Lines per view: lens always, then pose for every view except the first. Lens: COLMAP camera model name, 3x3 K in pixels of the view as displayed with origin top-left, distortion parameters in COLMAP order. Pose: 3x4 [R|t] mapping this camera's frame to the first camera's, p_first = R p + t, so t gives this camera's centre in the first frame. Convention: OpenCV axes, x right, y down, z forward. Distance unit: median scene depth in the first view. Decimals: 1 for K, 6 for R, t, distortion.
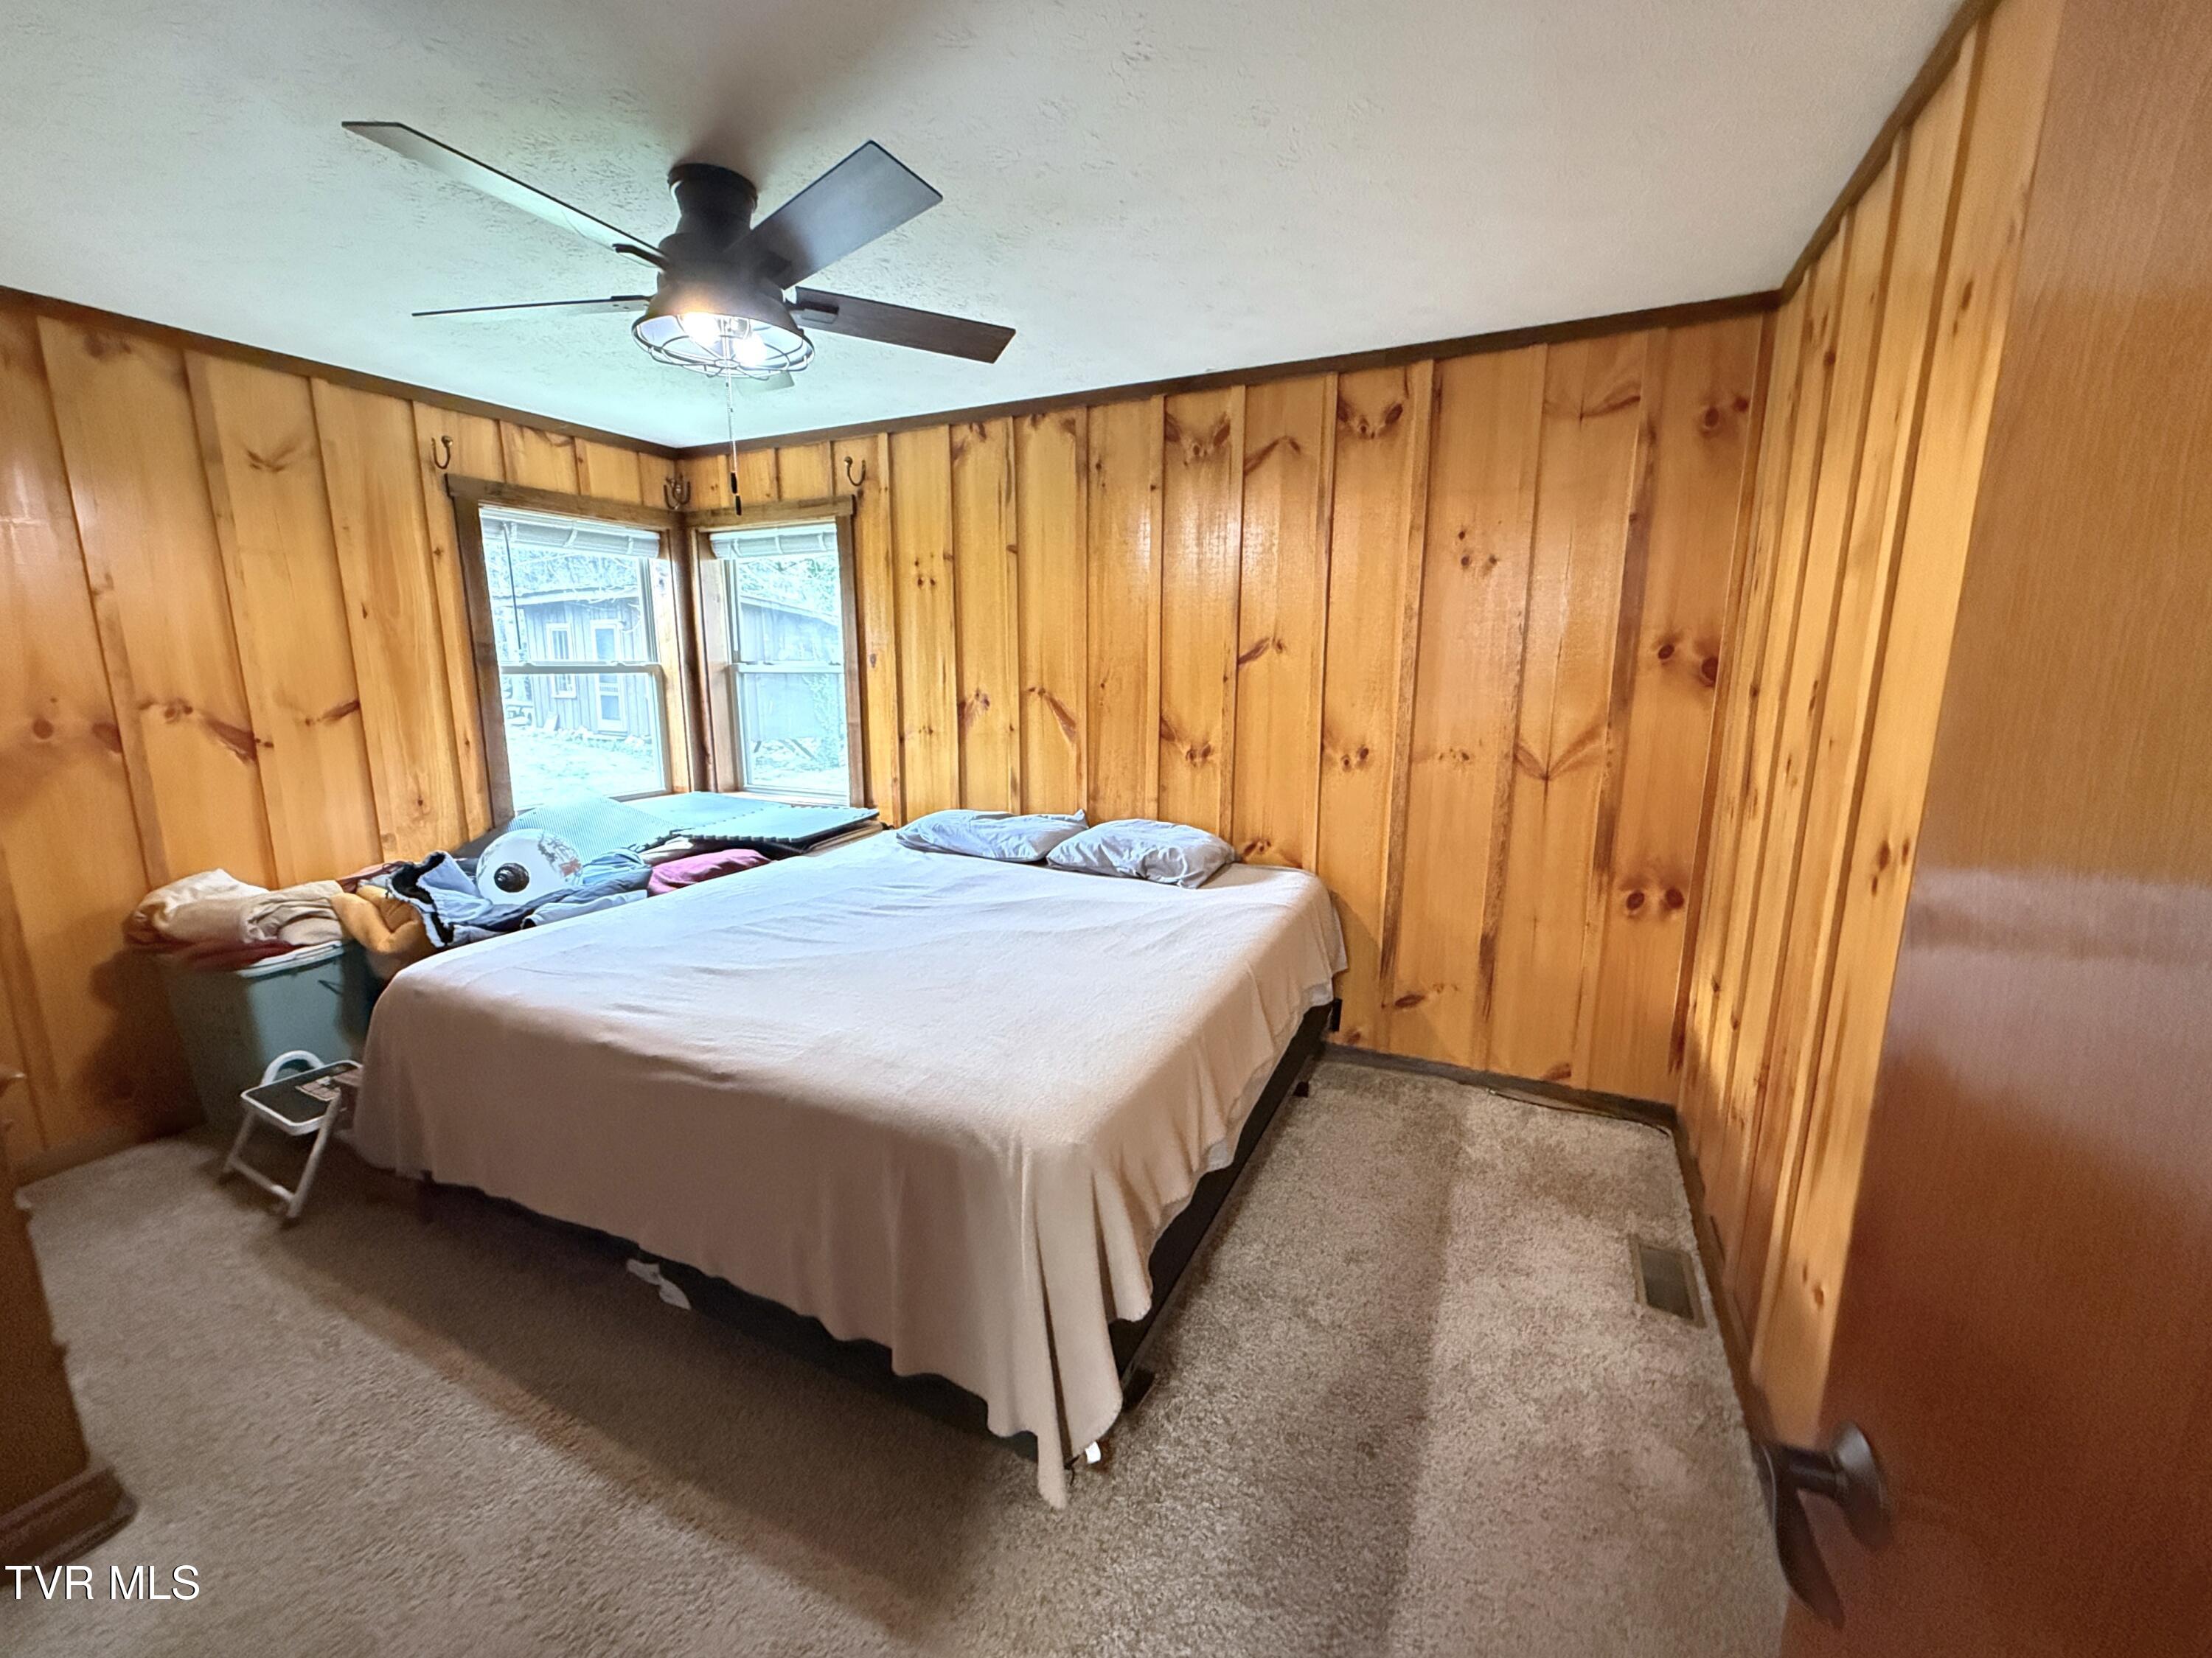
lens RADIAL K [[925.2, 0, 1098.2], [0, 925.2, 827.9], [0, 0, 1]] dist [-0.001127, 0.000640]
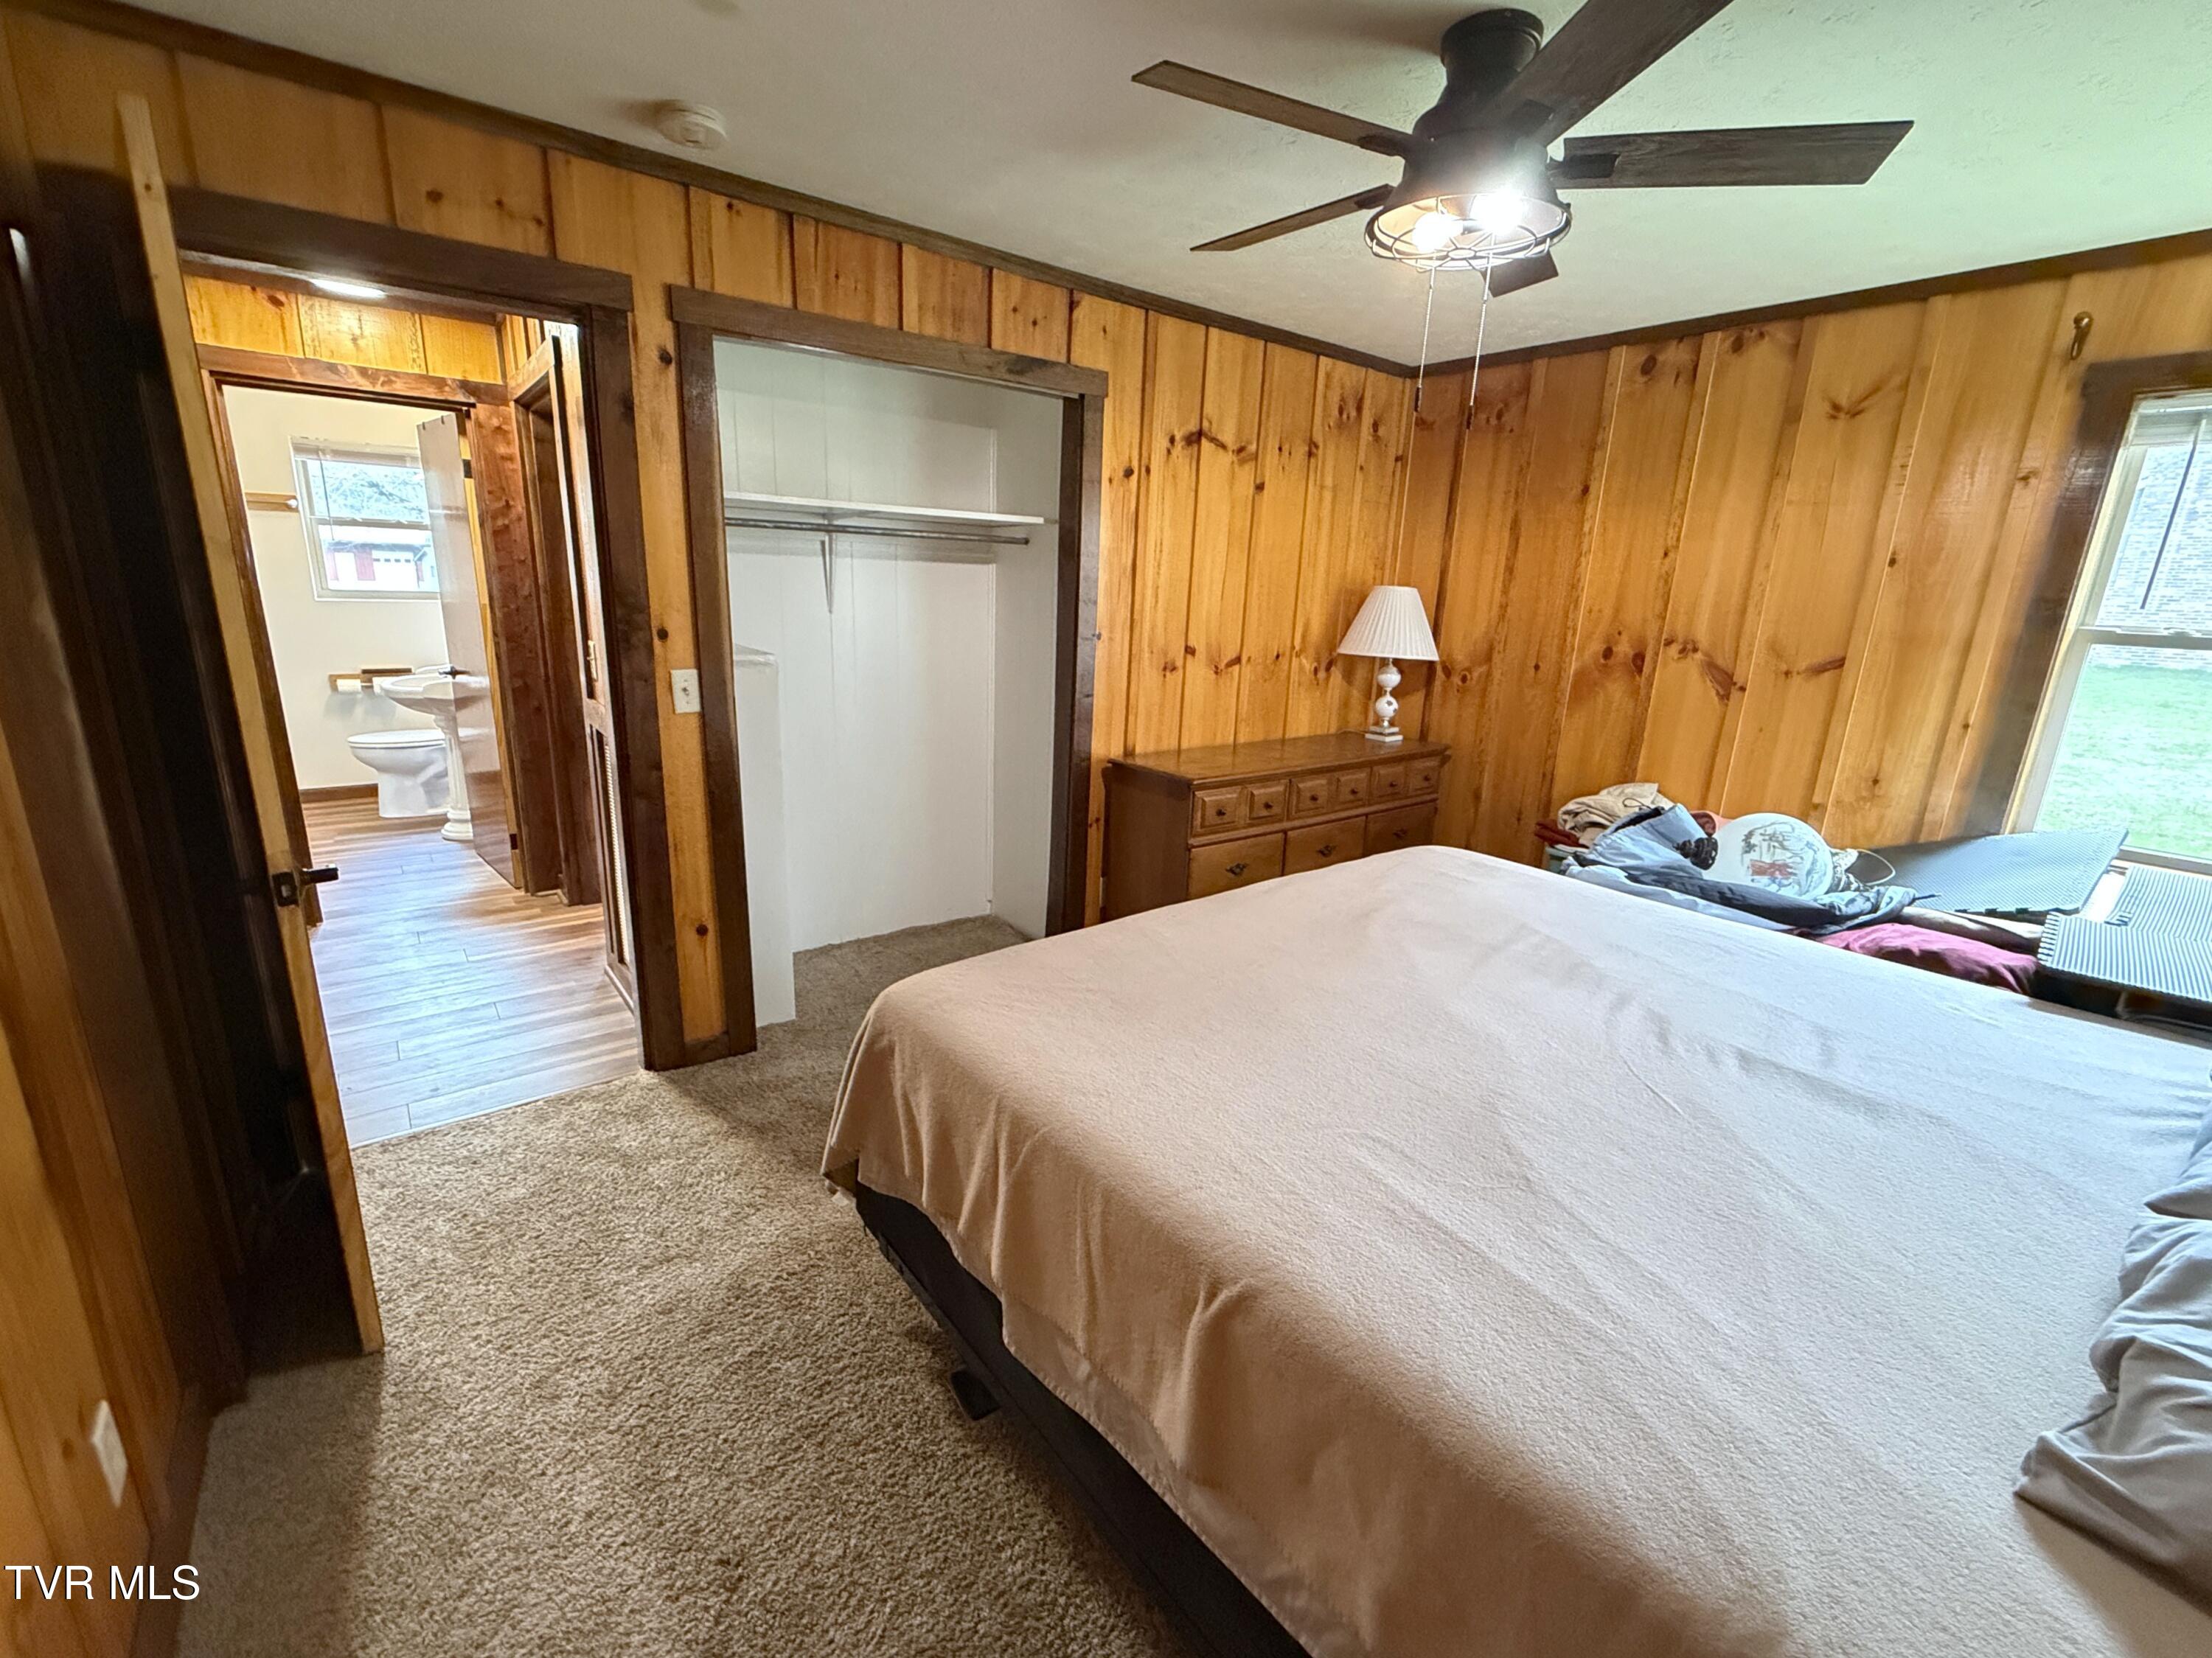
lens RADIAL K [[925.2, 0, 1098.2], [0, 925.2, 827.9], [0, 0, 1]] dist [-0.001127, 0.000640]
pose [[-0.431470, 0.217737, -0.875457, 0.424681], [-0.200125, 0.923154, 0.328231, -0.151603], [0.879650, 0.316823, -0.354739, 0.815062]]
